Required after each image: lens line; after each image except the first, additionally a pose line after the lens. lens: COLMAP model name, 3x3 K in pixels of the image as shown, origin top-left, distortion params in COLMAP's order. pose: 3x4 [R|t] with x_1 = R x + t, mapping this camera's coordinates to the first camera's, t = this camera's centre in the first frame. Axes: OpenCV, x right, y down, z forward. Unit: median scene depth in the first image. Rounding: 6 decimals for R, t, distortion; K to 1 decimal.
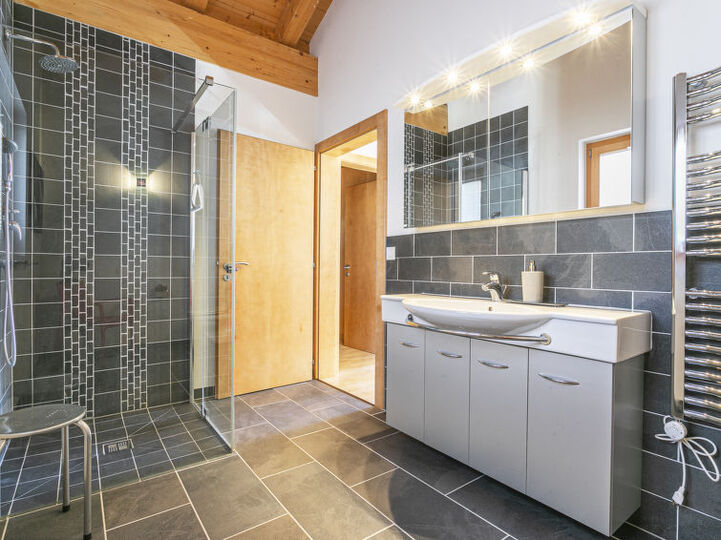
lens RADIAL K [[388.2, 0, 360.5], [0, 388.2, 270.0], [0, 0, 1]] dist [-0.001599, -0.000105]
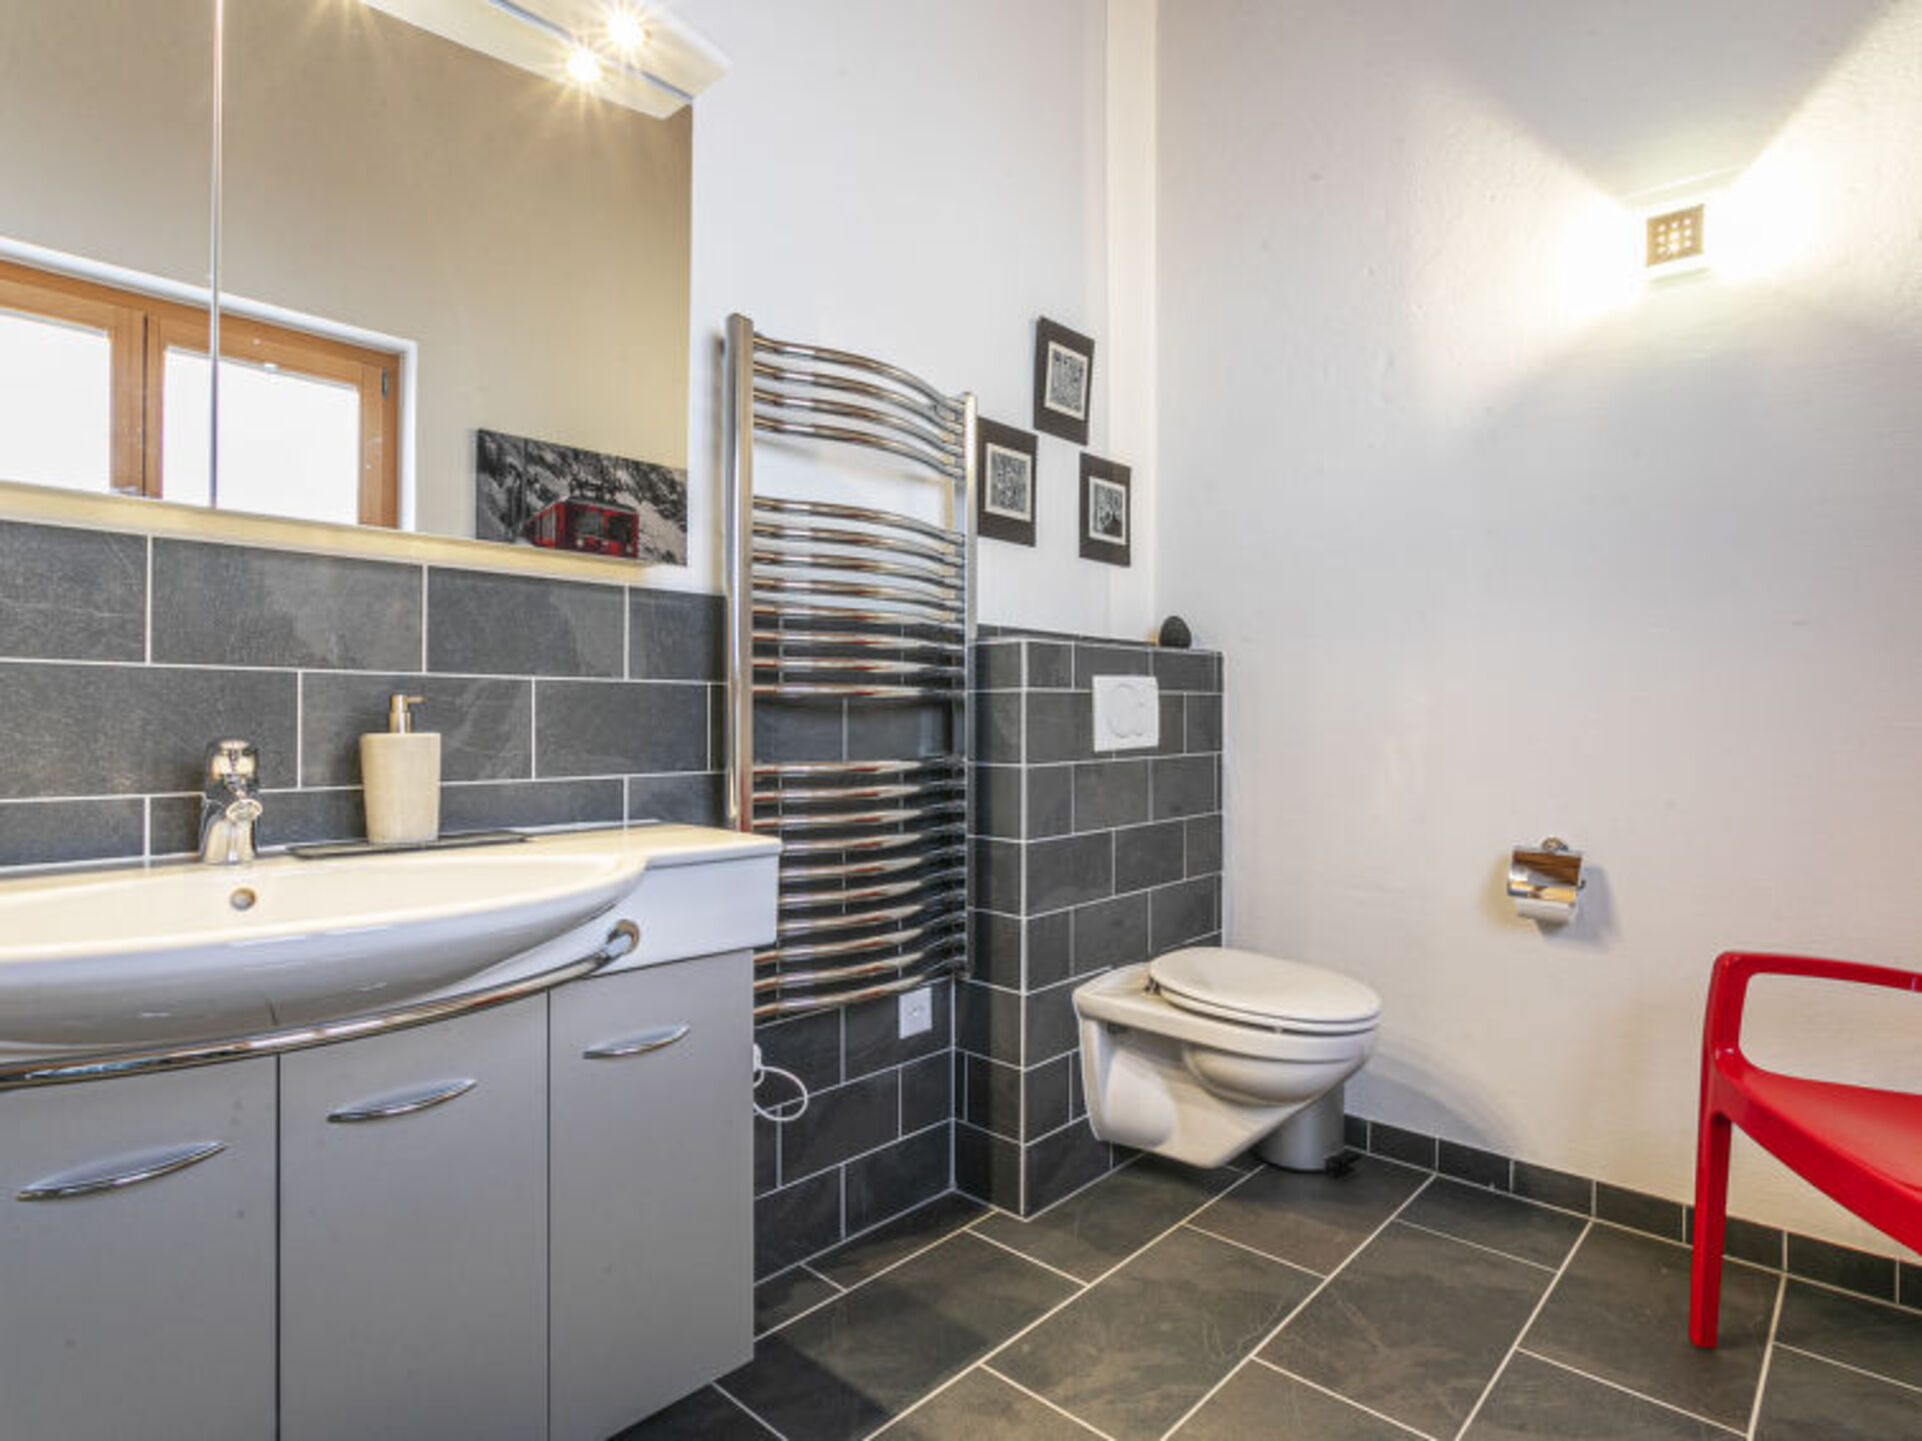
lens RADIAL K [[1034.8, 0, 961.0], [0, 1034.8, 720.5], [0, 0, 1]] dist [-0.001599, -0.000105]
pose [[-0.193833, -0.009048, 0.980993, -0.385458], [-0.002018, 0.999959, 0.008824, -0.013104], [-0.981032, -0.000270, -0.193843, 0.767068]]
